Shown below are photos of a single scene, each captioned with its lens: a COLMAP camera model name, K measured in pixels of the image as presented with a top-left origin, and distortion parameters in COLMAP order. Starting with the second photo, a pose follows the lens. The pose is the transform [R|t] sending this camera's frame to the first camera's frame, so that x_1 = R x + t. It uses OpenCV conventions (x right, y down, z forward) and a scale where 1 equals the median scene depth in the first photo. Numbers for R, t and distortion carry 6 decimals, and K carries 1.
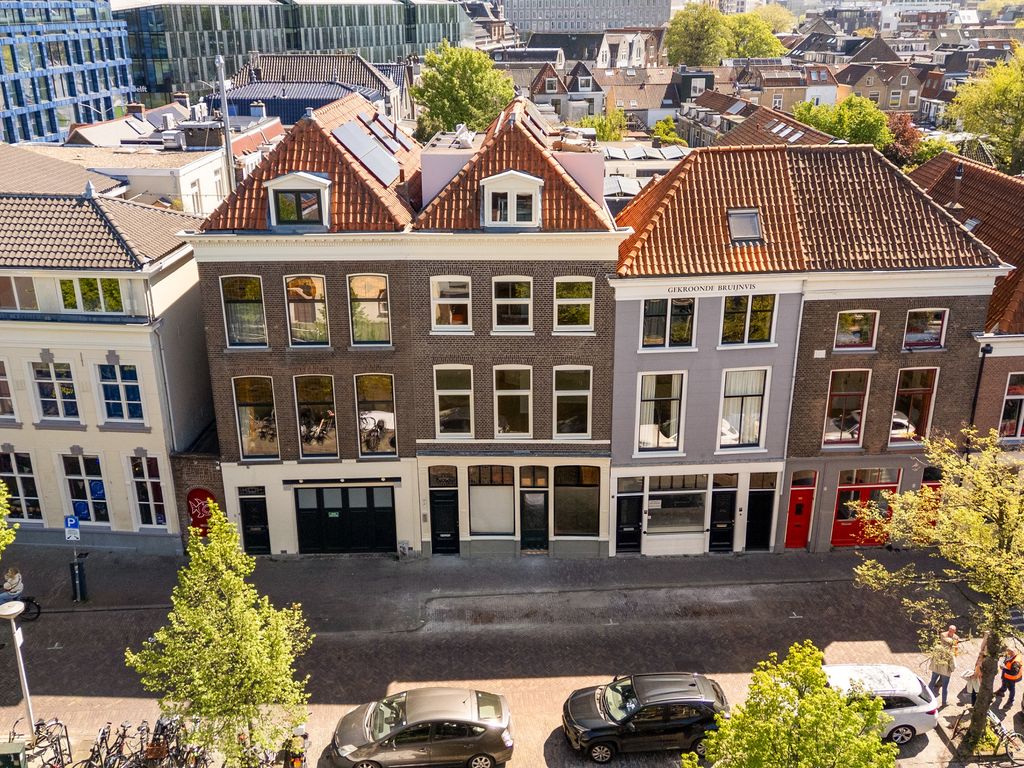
lens RADIAL K [[988.4, 0, 515.7], [0, 988.4, 380.5], [0, 0, 1]] dist [0.085669, -0.068053]
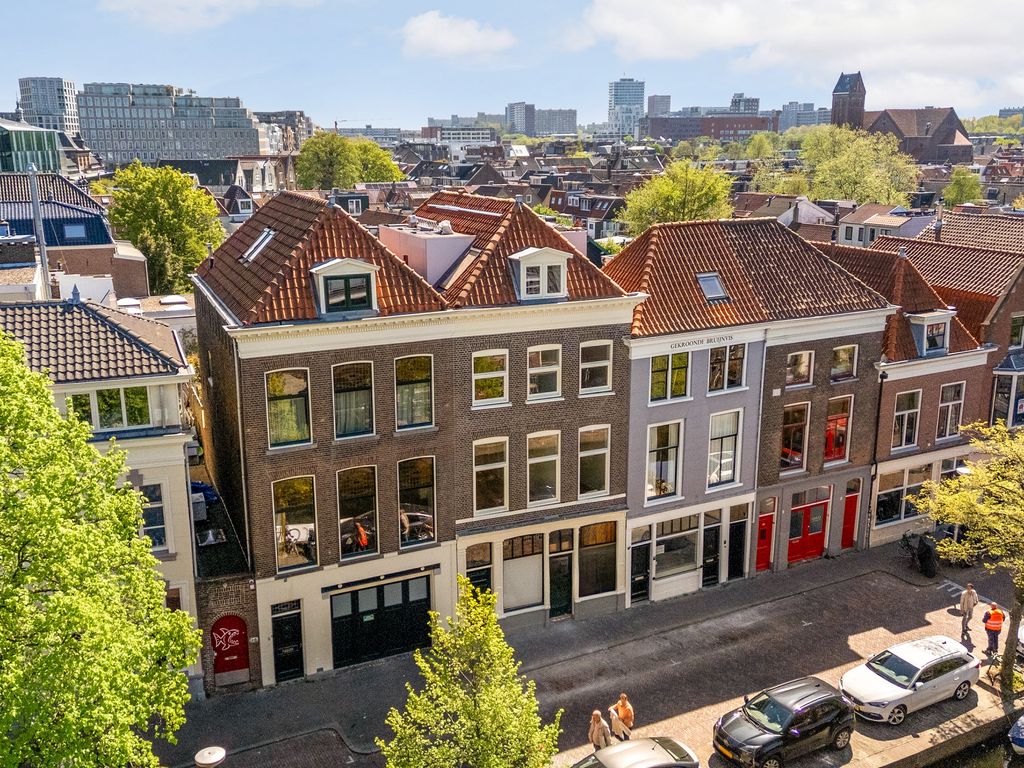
lens RADIAL K [[988.4, 0, 515.7], [0, 988.4, 380.5], [0, 0, 1]] dist [0.085669, -0.068053]
pose [[0.913311, -0.098232, 0.395239, -0.420429], [0.145950, 0.984962, -0.092458, 0.022030], [-0.380213, 0.142128, 0.913913, 0.056684]]
